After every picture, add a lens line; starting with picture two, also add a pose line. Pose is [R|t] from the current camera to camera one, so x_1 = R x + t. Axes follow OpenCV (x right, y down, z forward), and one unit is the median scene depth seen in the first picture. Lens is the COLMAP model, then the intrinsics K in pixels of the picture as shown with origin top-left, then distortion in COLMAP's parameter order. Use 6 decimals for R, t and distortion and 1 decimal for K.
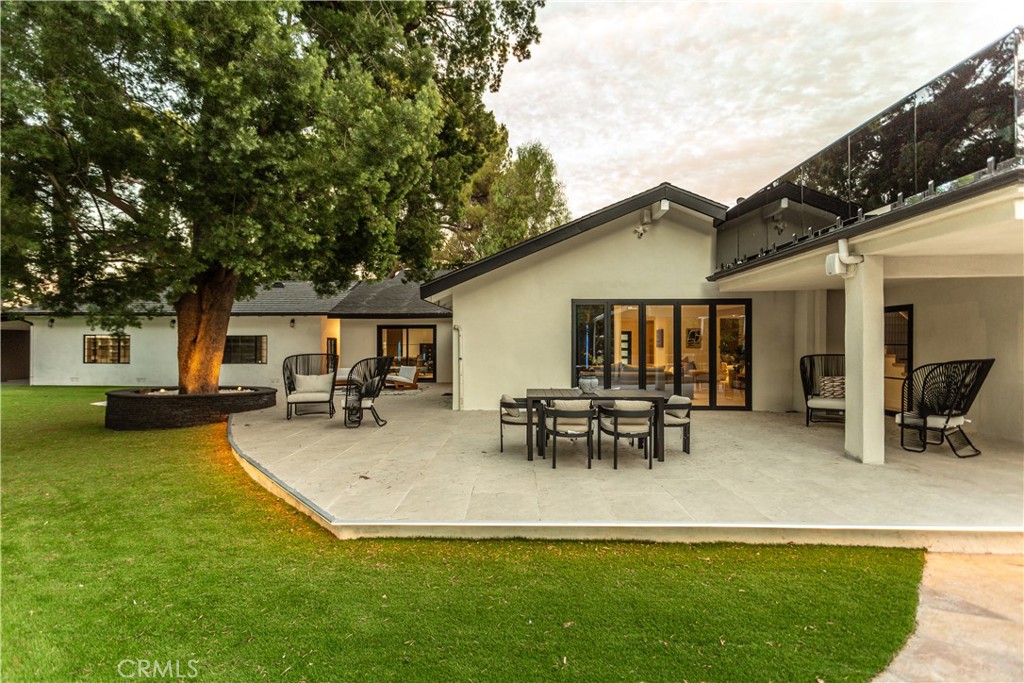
lens RADIAL K [[485.9, 0, 506.9], [0, 485.9, 340.9], [0, 0, 1]] dist [0.000940, 0.001870]
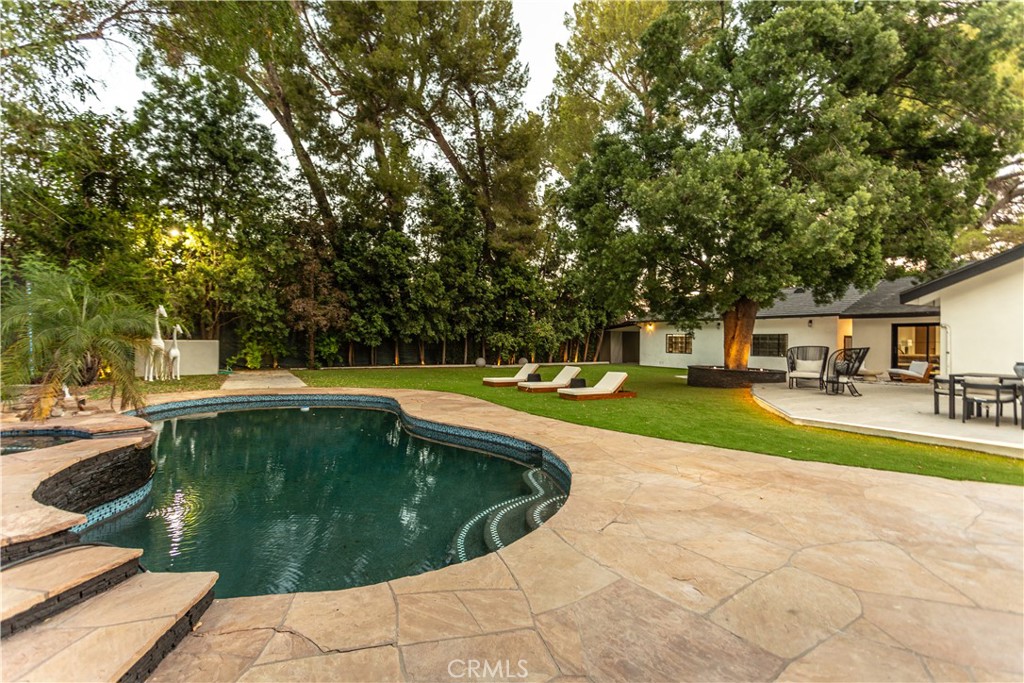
lens RADIAL K [[485.9, 0, 506.9], [0, 485.9, 340.9], [0, 0, 1]] dist [0.000940, 0.001870]
pose [[0.535907, 0.006022, -0.844256, 0.308044], [-0.004428, 0.999981, 0.004322, 0.008496], [0.844265, 0.001422, 0.535923, -0.486207]]
